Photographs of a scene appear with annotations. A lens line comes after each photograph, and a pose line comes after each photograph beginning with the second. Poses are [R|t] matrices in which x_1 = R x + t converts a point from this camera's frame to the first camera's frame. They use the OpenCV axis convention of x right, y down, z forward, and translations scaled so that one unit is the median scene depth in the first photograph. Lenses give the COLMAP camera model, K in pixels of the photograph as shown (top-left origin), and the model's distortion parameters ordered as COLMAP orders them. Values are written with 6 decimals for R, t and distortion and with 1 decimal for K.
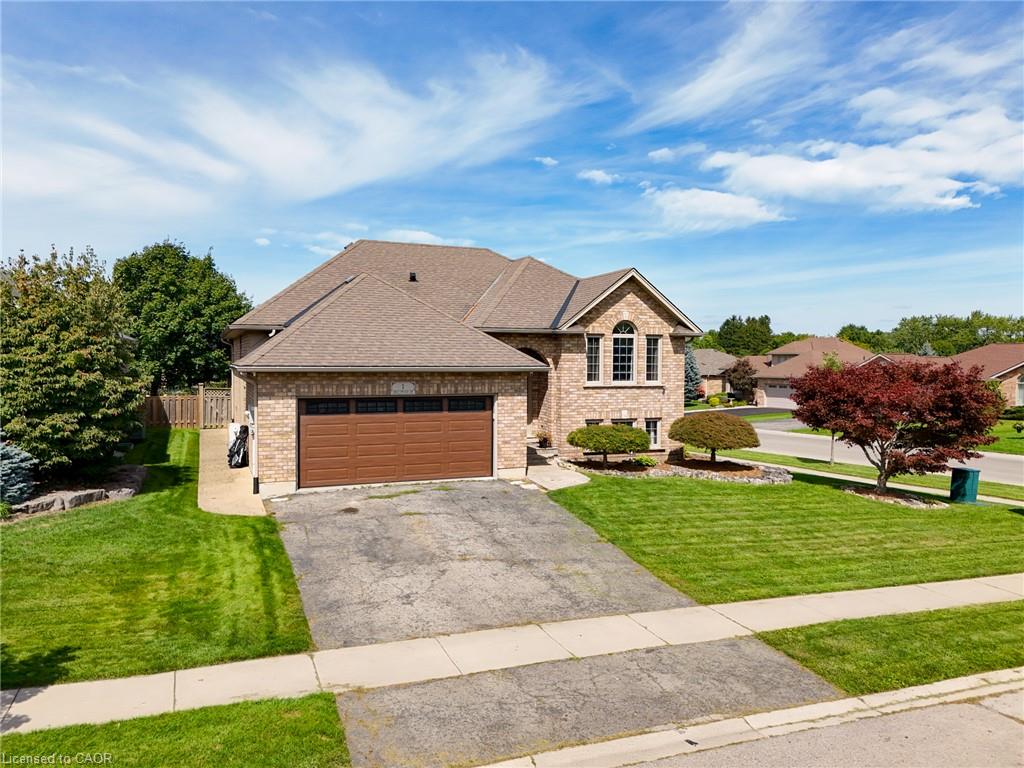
lens RADIAL K [[772.6, 0, 514.7], [0, 772.6, 383.6], [0, 0, 1]] dist [0.038493, 0.002554]
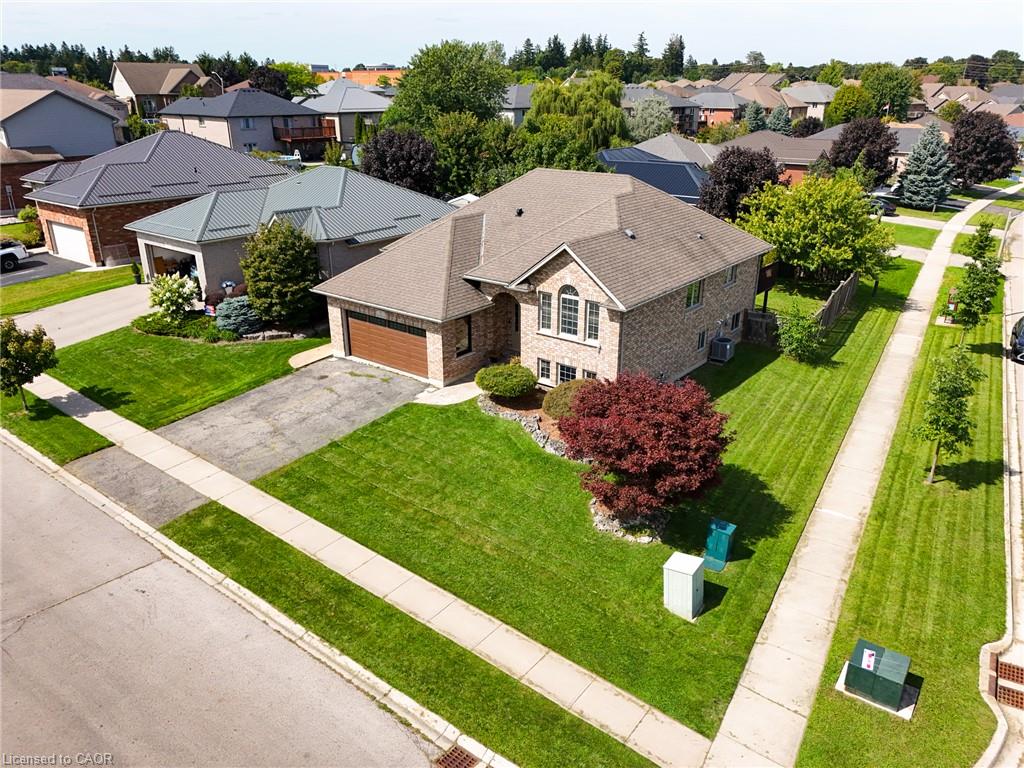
lens RADIAL K [[772.6, 0, 515.0], [0, 772.6, 382.4], [0, 0, 1]] dist [0.038493, 0.002554]
pose [[0.479323, 0.309489, -0.821259, 1.112940], [-0.025003, 0.940195, 0.339716, -0.339472], [0.877282, -0.142300, 0.458395, 0.383674]]
